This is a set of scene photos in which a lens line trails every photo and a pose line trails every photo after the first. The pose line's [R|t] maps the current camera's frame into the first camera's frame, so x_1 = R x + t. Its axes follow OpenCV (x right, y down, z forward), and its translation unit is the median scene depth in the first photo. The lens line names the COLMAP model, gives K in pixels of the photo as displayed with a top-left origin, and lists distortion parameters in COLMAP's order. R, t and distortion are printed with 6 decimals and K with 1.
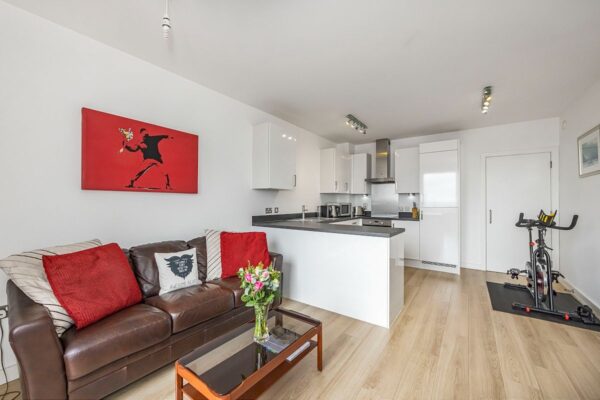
lens RADIAL K [[240.7, 0, 300.0], [0, 240.7, 200.0], [0, 0, 1]] dist [-0.000499, -0.000033]
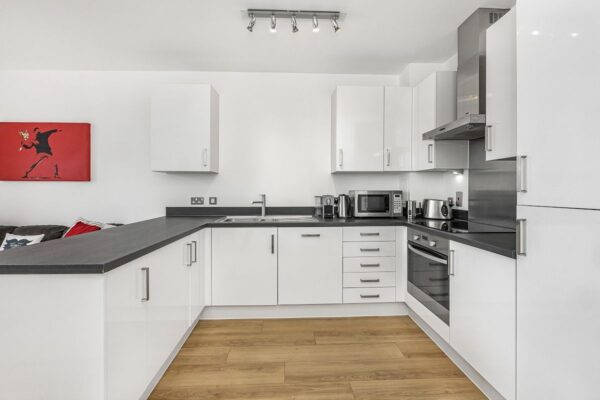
lens RADIAL K [[251.5, 0, 292.1], [0, 251.5, 188.3], [0, 0, 1]] dist [-0.001410, -0.000079]
pose [[0.605132, -0.003123, -0.796119, 0.745023], [0.008966, 0.999956, 0.002893, 0.005985], [0.796075, -0.008888, 0.605133, 0.848769]]
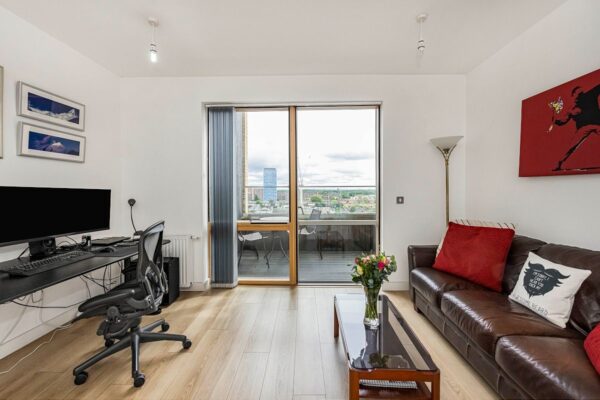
lens RADIAL K [[245.6, 0, 298.1], [0, 245.6, 188.8], [0, 0, 1]] dist [-0.000137, 0.000009]
pose [[-0.832936, 0.004618, -0.553350, 0.311104], [0.006377, 0.999979, -0.001255, 0.002878], [0.553333, -0.004574, -0.832948, 0.780523]]
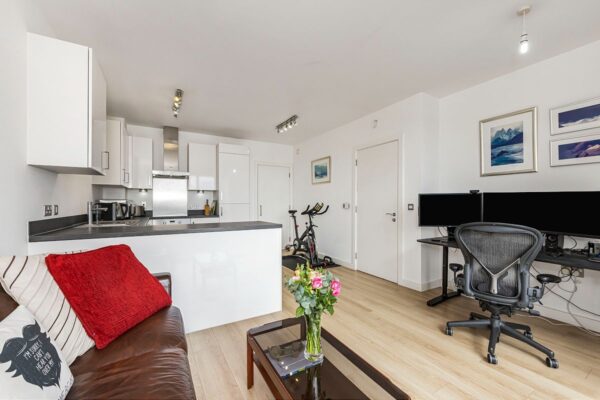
lens RADIAL K [[247.7, 0, 300.0], [0, 247.7, 200.0], [0, 0, 1]] dist [0.000062, -0.000021]
pose [[0.418290, 0.006174, 0.908293, -0.433129], [-0.003580, 0.999980, -0.005148, 0.023891], [-0.908307, -0.001099, 0.418304, 0.311207]]
